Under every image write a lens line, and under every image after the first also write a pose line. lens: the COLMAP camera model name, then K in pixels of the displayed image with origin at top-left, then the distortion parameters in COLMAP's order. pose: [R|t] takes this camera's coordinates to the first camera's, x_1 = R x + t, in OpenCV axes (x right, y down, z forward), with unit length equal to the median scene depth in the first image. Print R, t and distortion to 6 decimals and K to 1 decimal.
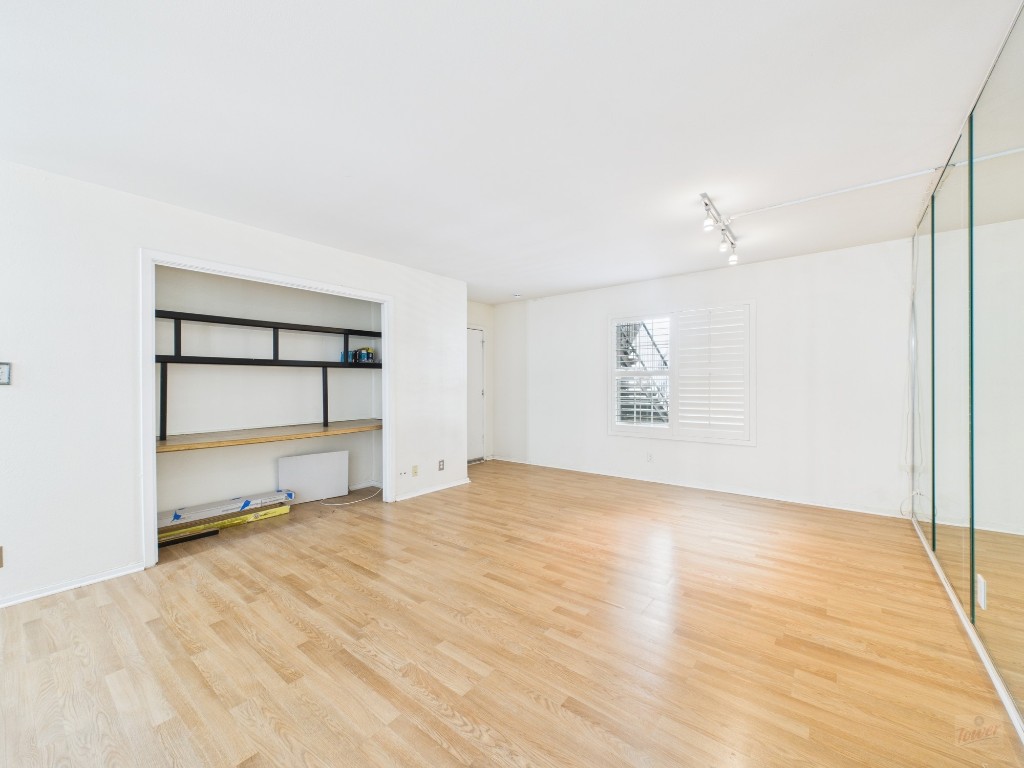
lens RADIAL K [[410.9, 0, 511.8], [0, 410.9, 385.2], [0, 0, 1]] dist [0.002407, -0.000655]
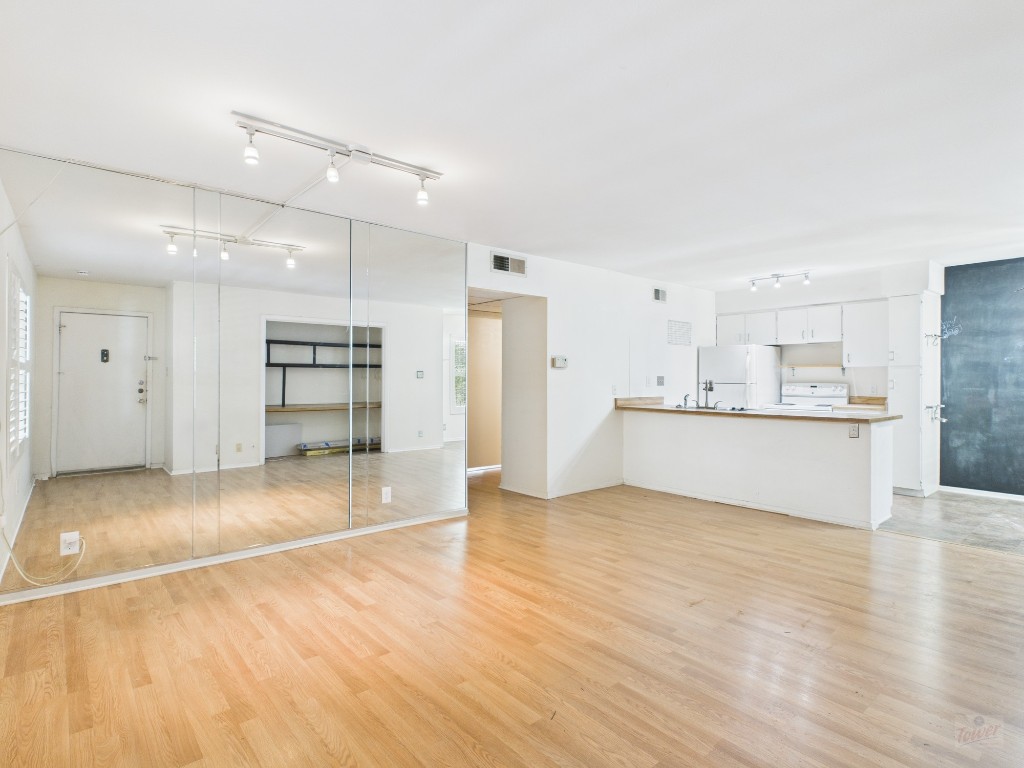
lens RADIAL K [[537.7, 0, 507.8], [0, 537.7, 385.7], [0, 0, 1]] dist [-0.003268, -0.000368]
pose [[-0.980143, 0.002947, 0.198270, 0.075856], [0.005336, 0.999919, 0.011518, -0.008587], [-0.198220, 0.012347, -0.980080, 1.918062]]
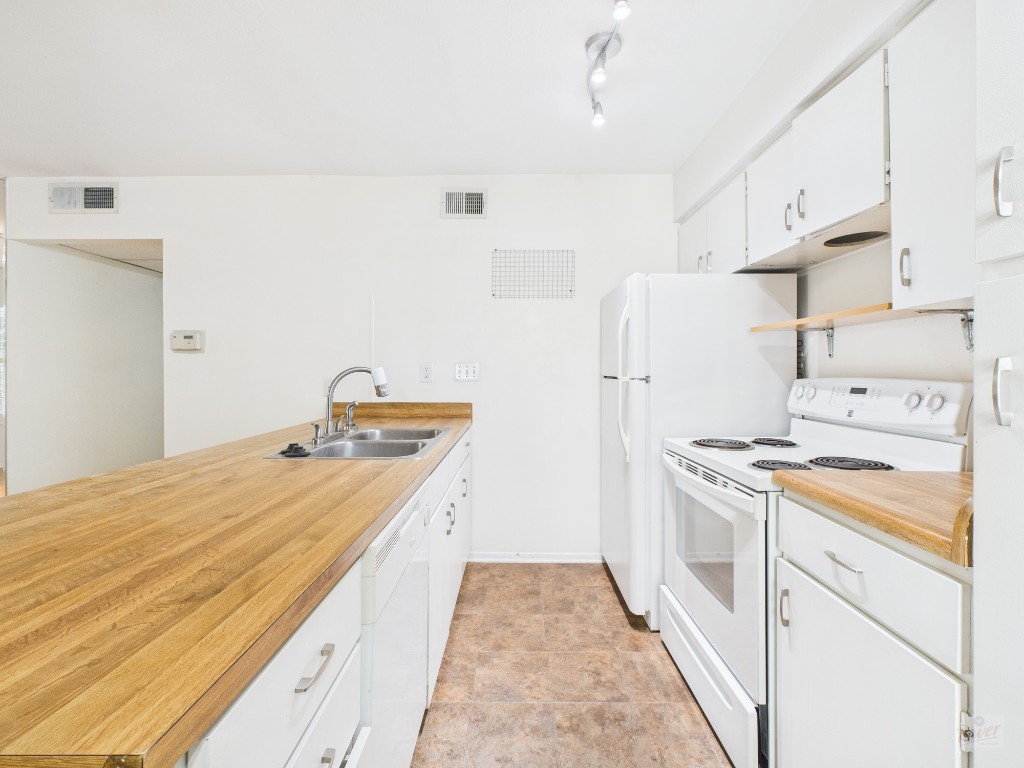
lens RADIAL K [[448.9, 0, 512.4], [0, 448.9, 370.2], [0, 0, 1]] dist [0.002342, -0.000571]
pose [[-0.615942, 0.009477, 0.787734, -0.894485], [0.004506, 0.999954, -0.008507, 0.005952], [-0.787779, -0.001690, -0.615956, 0.133775]]
